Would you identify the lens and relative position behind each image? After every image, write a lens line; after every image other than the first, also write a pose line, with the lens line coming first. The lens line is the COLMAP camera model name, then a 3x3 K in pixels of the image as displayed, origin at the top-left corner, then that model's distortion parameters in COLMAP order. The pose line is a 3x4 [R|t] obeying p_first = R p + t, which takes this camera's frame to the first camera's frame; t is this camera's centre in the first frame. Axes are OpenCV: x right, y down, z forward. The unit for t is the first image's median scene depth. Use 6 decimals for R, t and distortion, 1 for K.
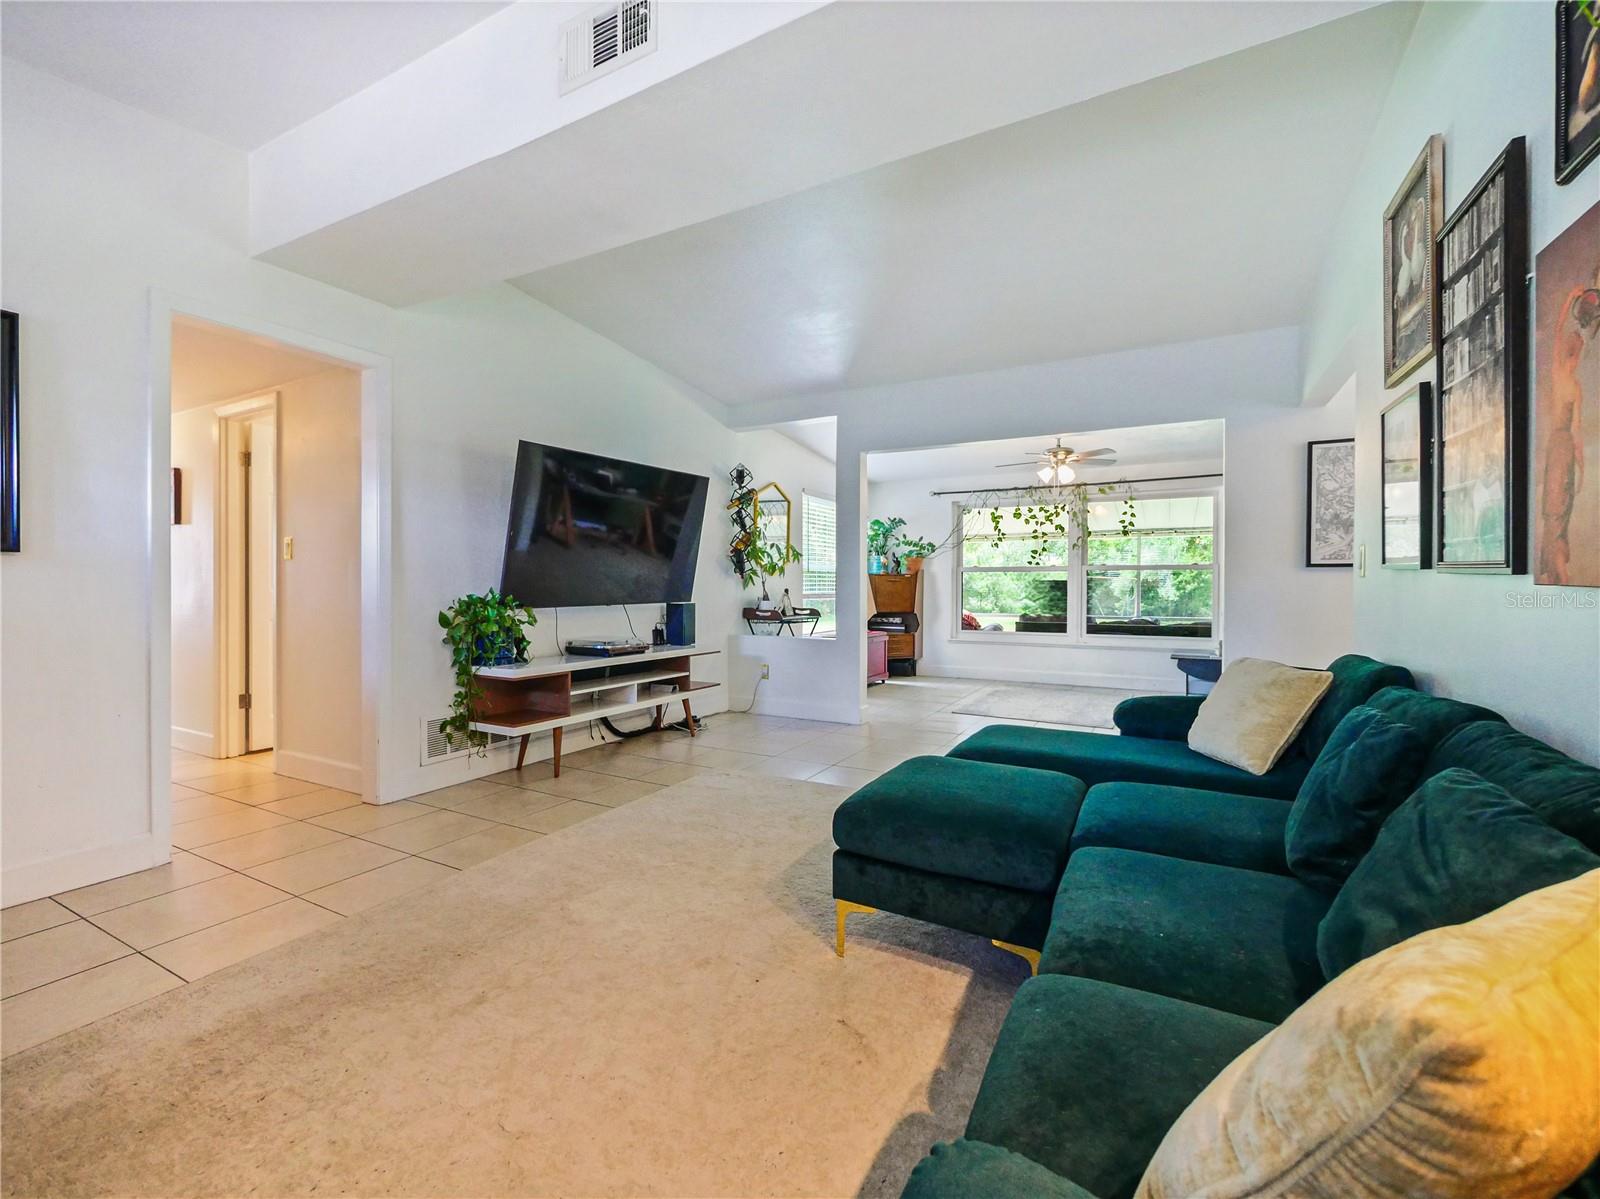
lens RADIAL K [[691.6, 0, 809.1], [0, 691.6, 557.5], [0, 0, 1]] dist [0.000387, 0.000144]
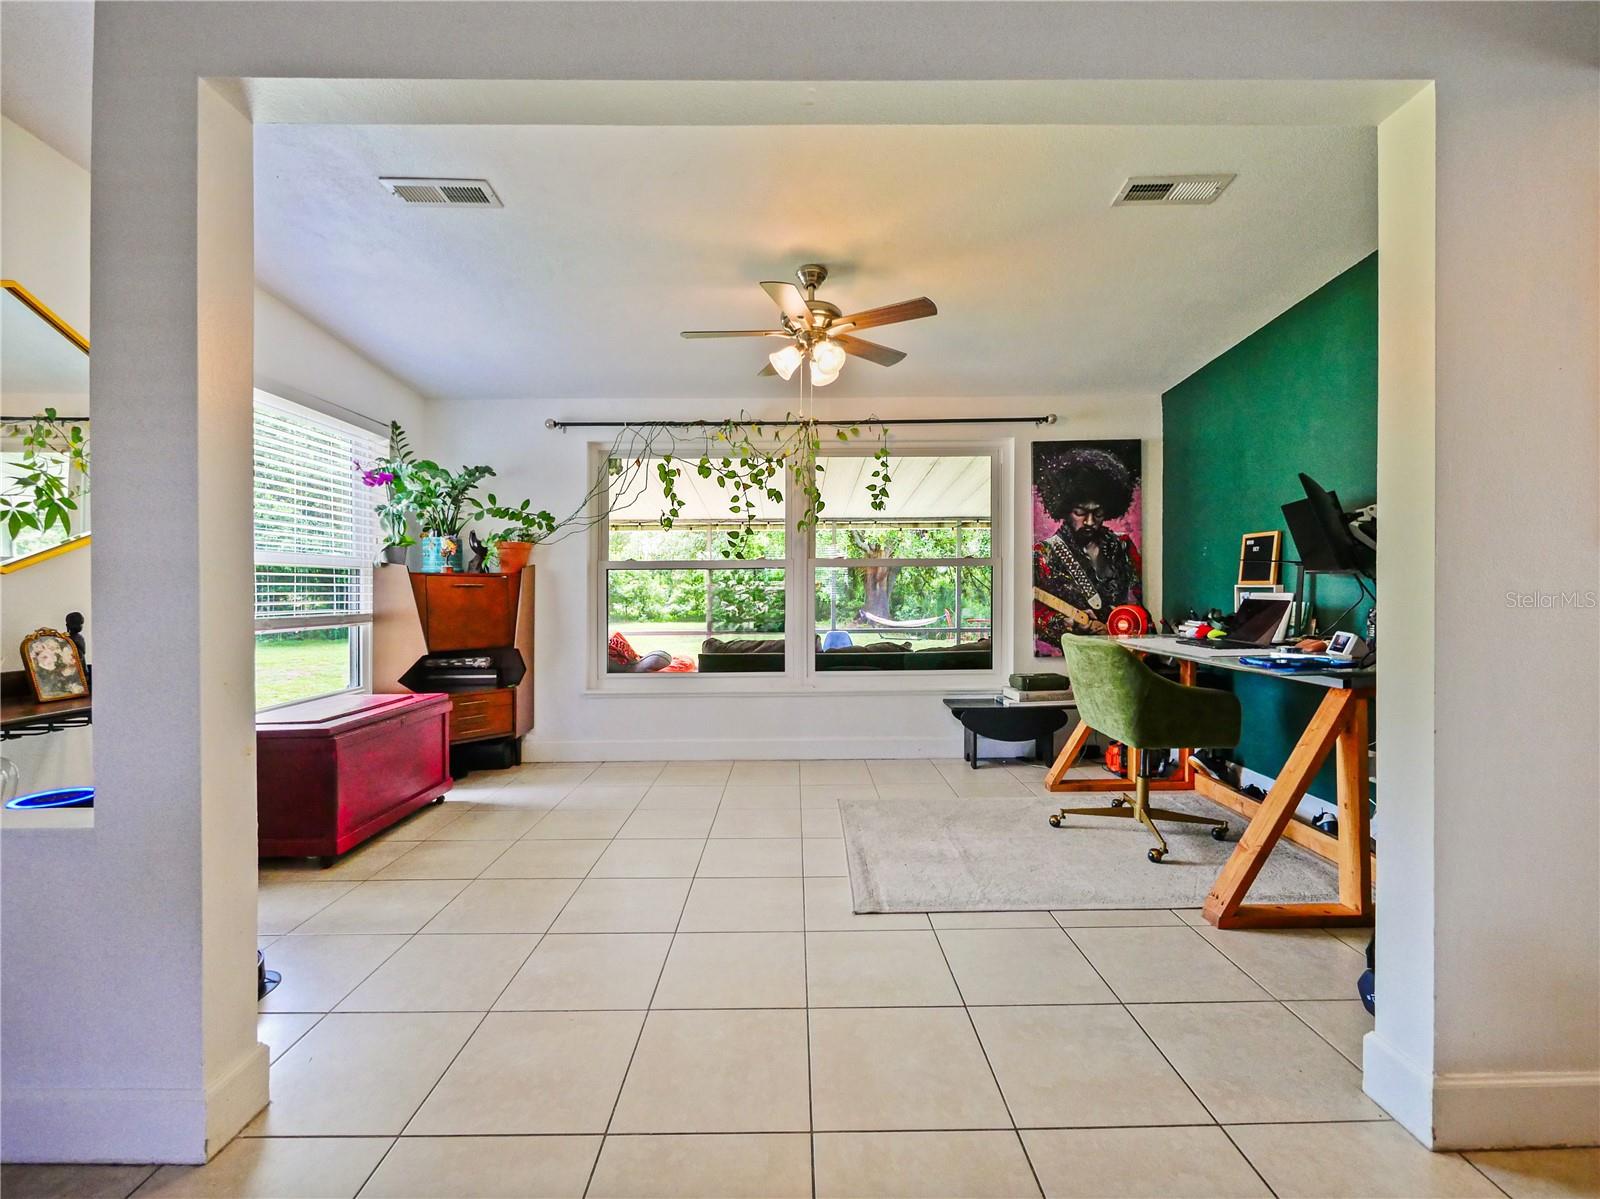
lens RADIAL K [[690.7, 0, 800.0], [0, 690.7, 599.5], [0, 0, 1]] dist [0.000114, 0.000032]
pose [[0.881516, -0.016328, 0.471872, 0.104660], [-0.009583, 0.998577, 0.052455, 0.015609], [-0.472057, -0.050762, 0.880105, 0.479348]]
